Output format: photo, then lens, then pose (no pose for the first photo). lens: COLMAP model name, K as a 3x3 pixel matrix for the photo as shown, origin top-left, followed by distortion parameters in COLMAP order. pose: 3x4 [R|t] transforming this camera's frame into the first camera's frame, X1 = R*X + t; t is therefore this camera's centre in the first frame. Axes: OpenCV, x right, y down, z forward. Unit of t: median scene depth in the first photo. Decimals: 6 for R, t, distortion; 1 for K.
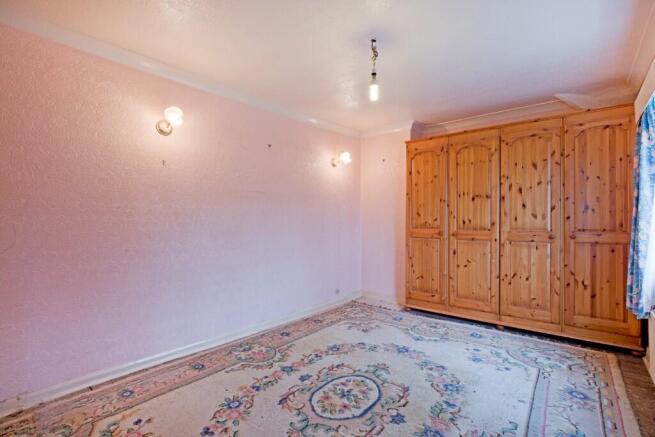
lens RADIAL K [[295.4, 0, 327.5], [0, 295.4, 218.5], [0, 0, 1]] dist [-0.028565, 0.000275]
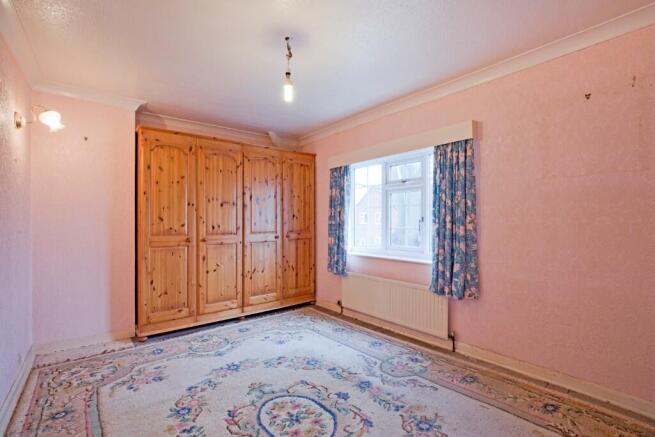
lens RADIAL K [[304.7, 0, 322.2], [0, 304.7, 222.0], [0, 0, 1]] dist [-0.029000, 0.000567]
pose [[0.189839, 0.002247, 0.981813, -0.531553], [0.004987, 0.999982, -0.003253, -0.000636], [-0.981803, 0.005513, 0.189824, 0.470871]]
